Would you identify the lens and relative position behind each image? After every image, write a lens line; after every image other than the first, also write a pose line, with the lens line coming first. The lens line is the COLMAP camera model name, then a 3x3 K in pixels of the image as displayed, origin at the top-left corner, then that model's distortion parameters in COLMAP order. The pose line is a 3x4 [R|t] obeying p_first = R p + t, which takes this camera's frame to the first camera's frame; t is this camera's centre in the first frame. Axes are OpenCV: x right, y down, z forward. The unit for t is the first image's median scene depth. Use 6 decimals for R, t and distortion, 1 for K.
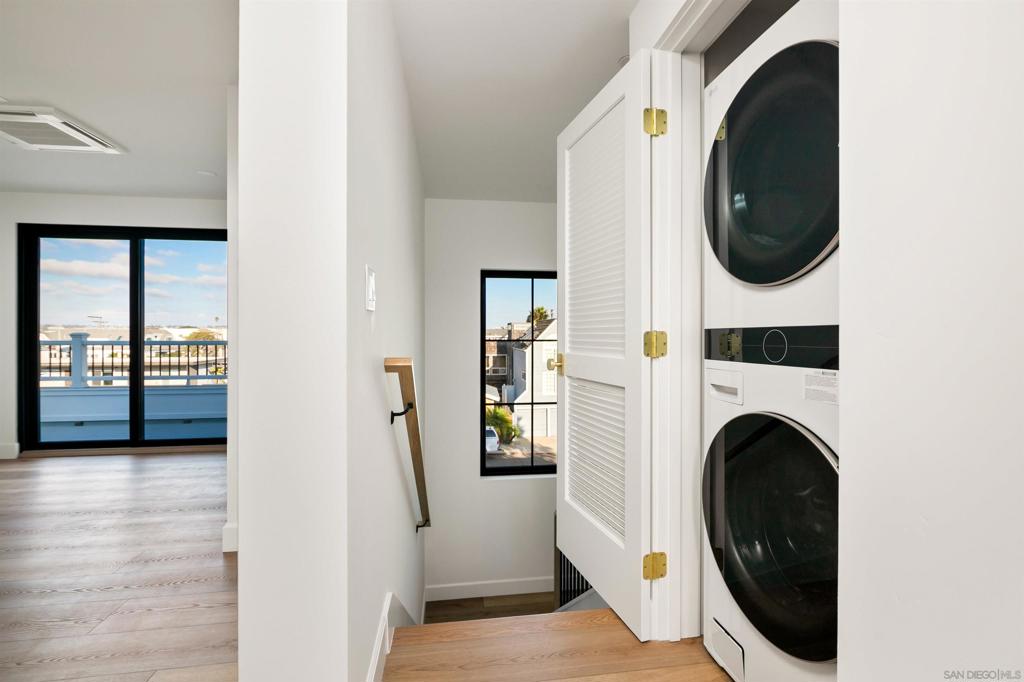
lens RADIAL K [[463.9, 0, 516.1], [0, 463.9, 335.2], [0, 0, 1]] dist [-0.000380, -0.000055]
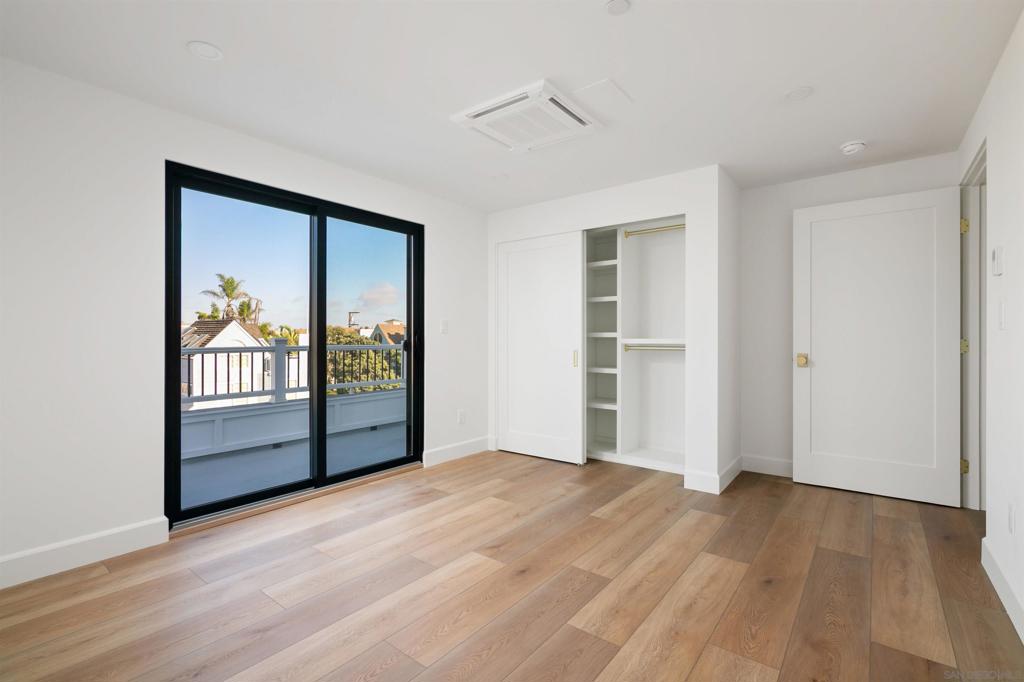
lens RADIAL K [[463.9, 0, 523.8], [0, 463.9, 338.1], [0, 0, 1]] dist [-0.000380, -0.000055]
pose [[0.720140, 0.000166, 0.693828, -1.119603], [-0.000281, 1.000000, 0.000052, -0.002829], [-0.693828, -0.000232, 0.720140, 0.209840]]
